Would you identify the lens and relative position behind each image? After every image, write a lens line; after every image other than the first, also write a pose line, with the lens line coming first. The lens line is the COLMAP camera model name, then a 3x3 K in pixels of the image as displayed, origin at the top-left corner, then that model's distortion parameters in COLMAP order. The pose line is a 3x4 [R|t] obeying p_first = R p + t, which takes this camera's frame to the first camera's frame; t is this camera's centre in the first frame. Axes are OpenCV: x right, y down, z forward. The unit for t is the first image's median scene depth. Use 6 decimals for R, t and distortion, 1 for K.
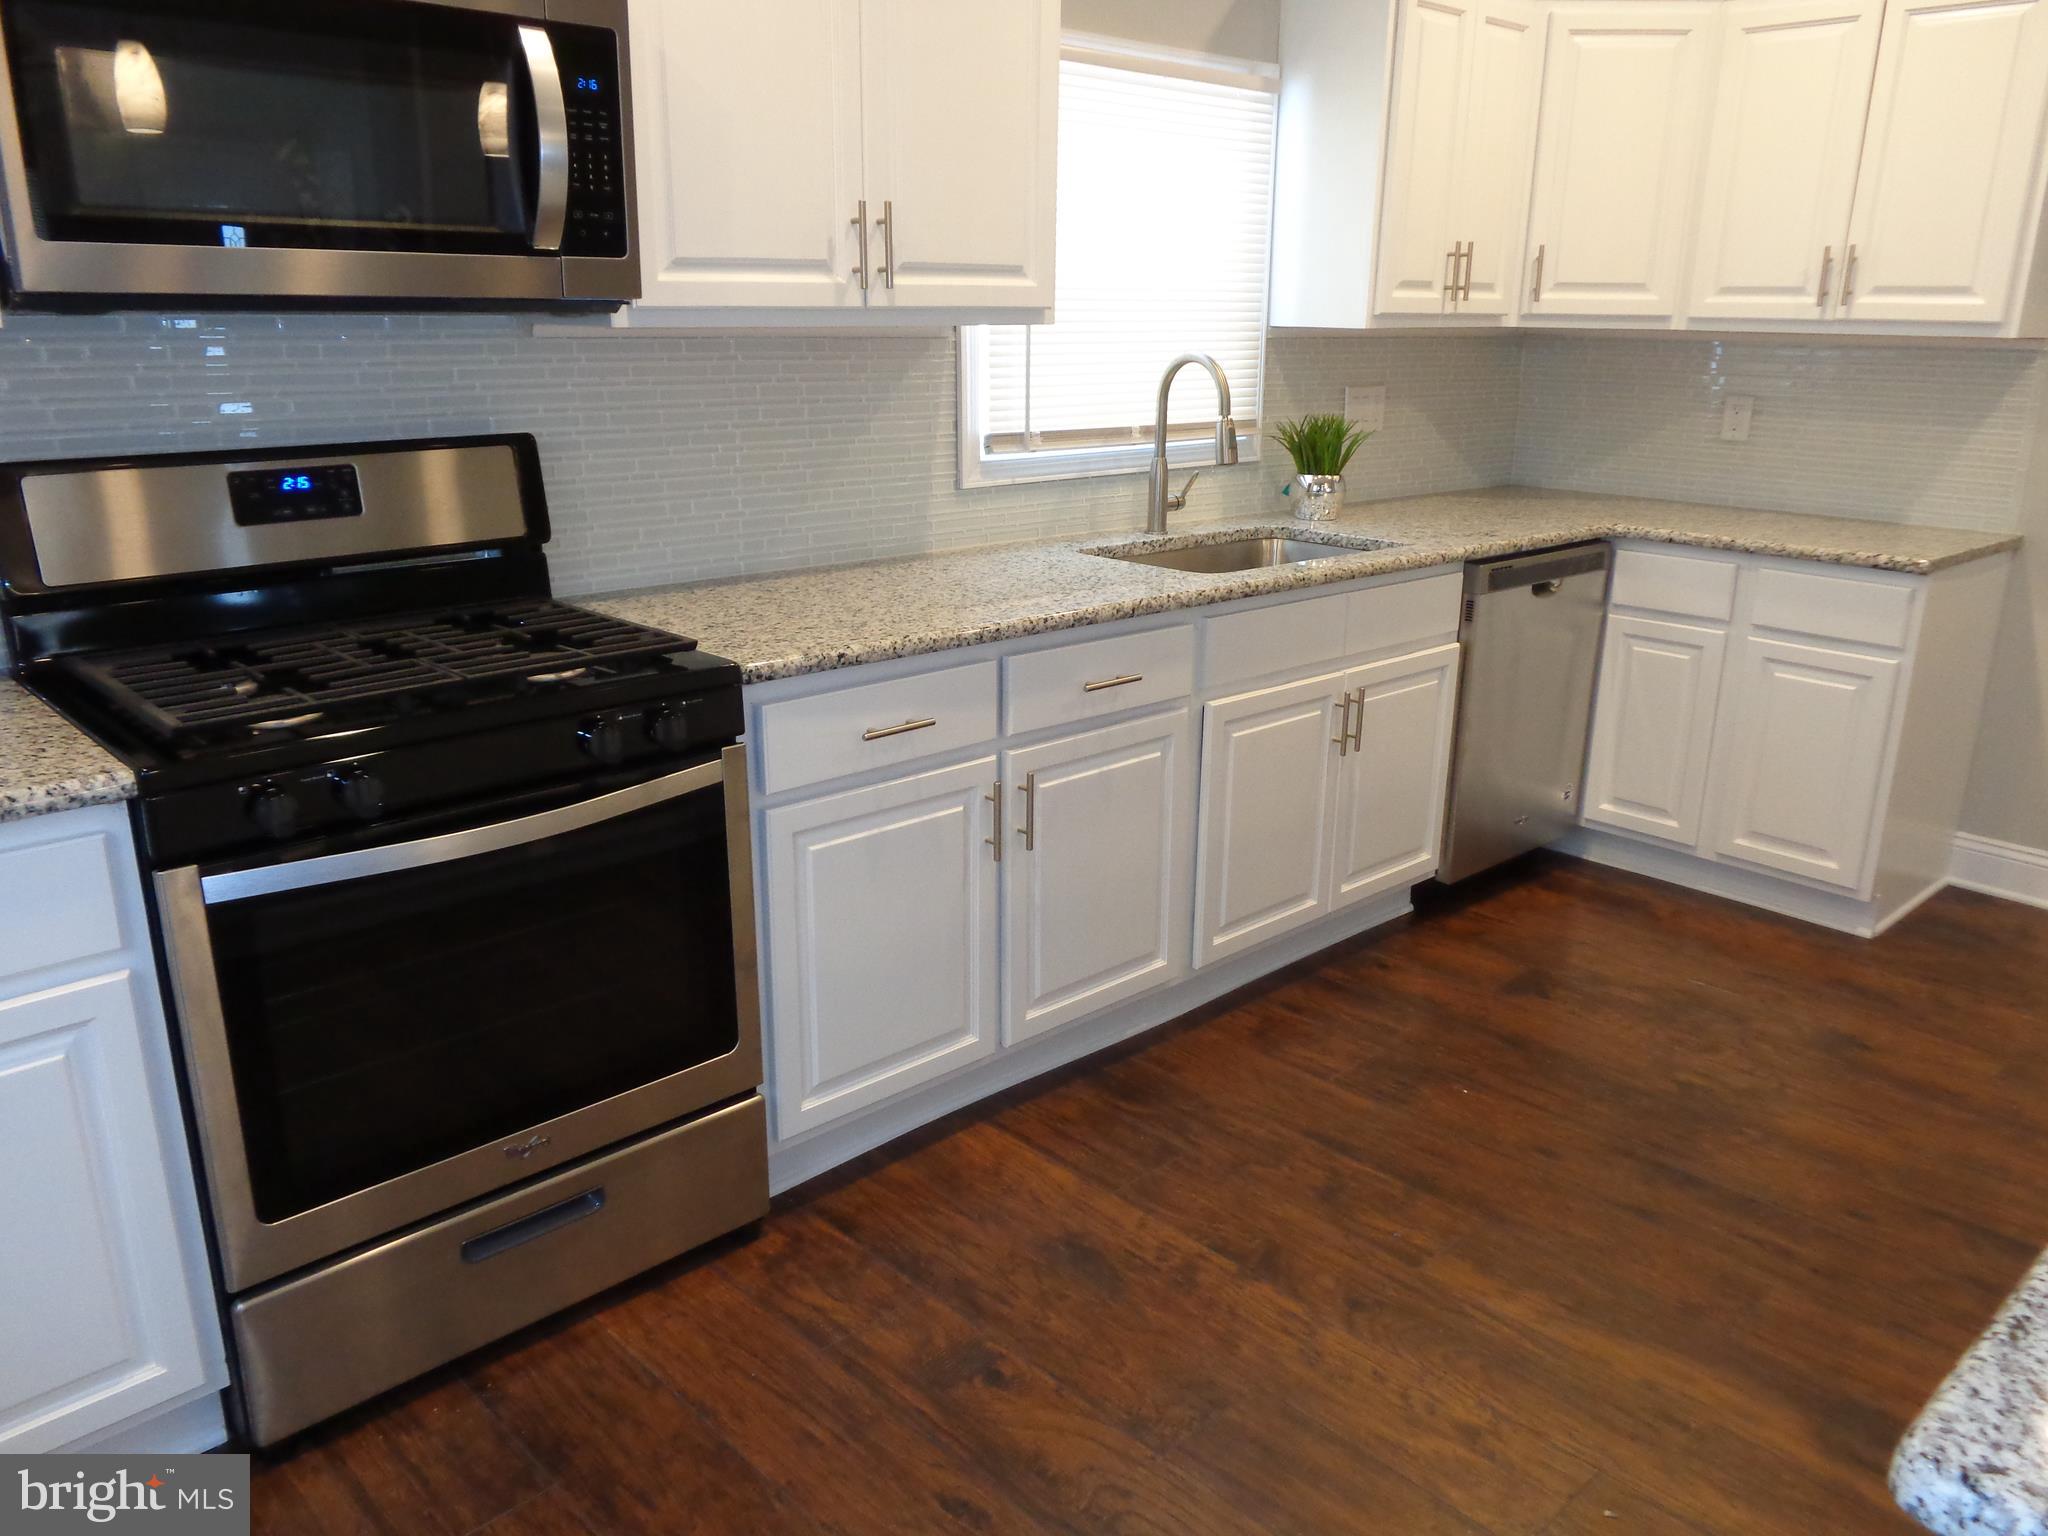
lens RADIAL K [[1533.0, 0, 1024.0], [0, 1533.0, 768.0], [0, 0, 1]] dist [-0.001233, 0.000803]
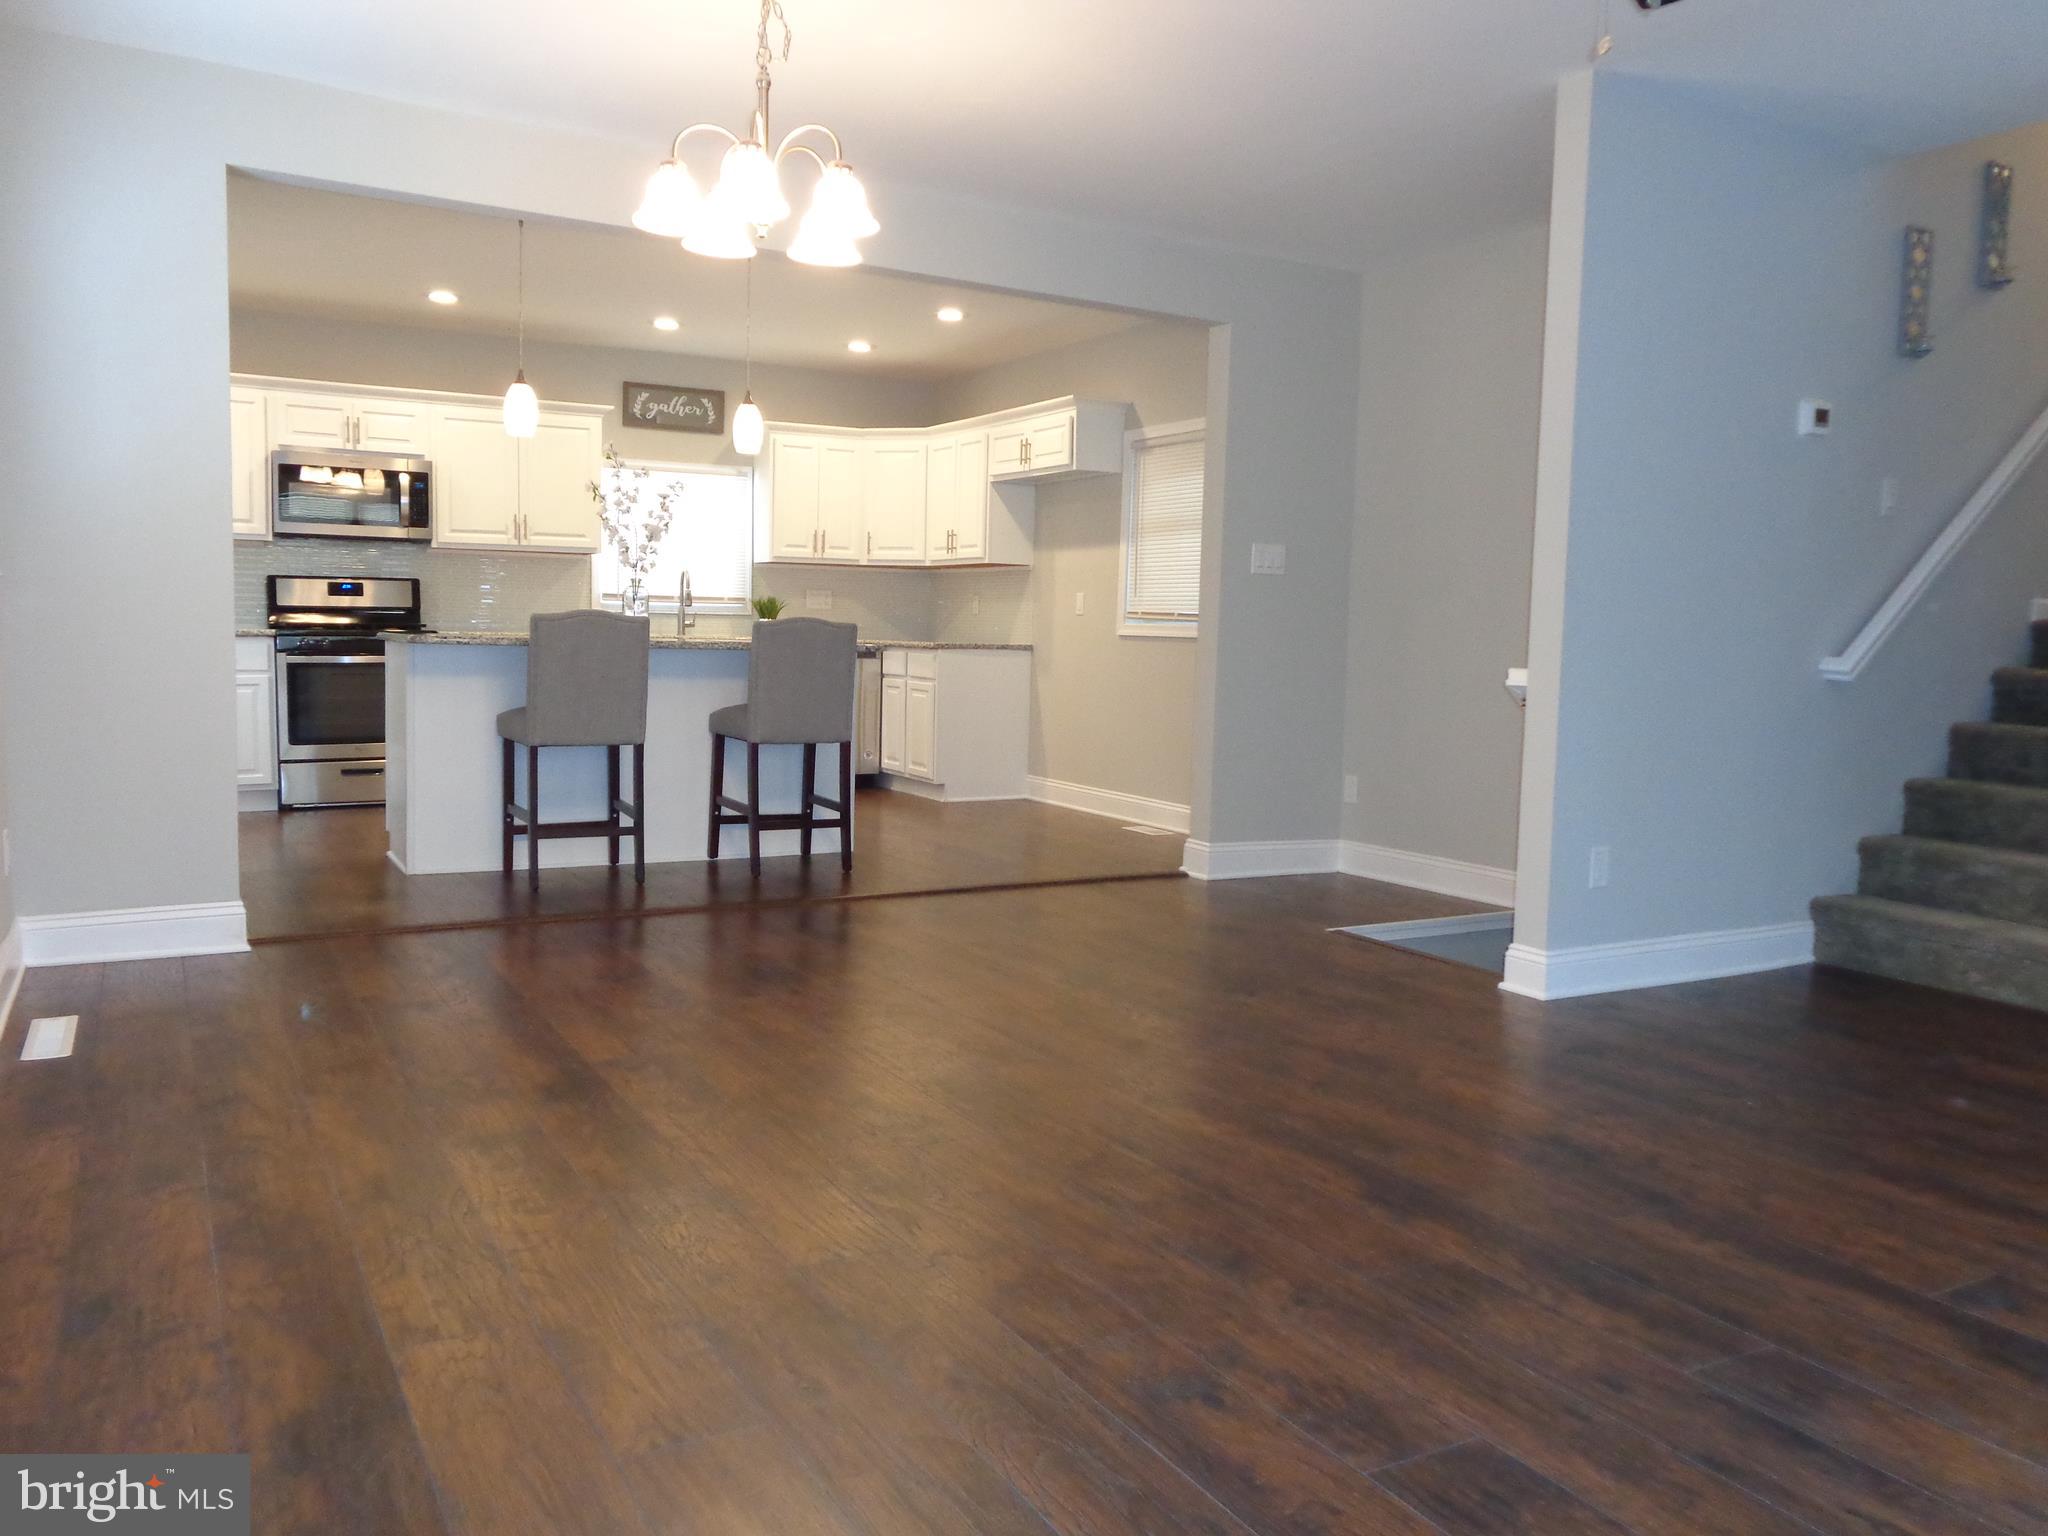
lens RADIAL K [[1530.1, 0, 1022.5], [0, 1530.1, 764.3], [0, 0, 1]] dist [-0.002502, -0.000767]
pose [[0.972429, 0.029982, -0.231262, 1.516309], [-0.076772, 0.977578, -0.196080, 0.637411], [0.220198, 0.208428, 0.952927, -1.586737]]
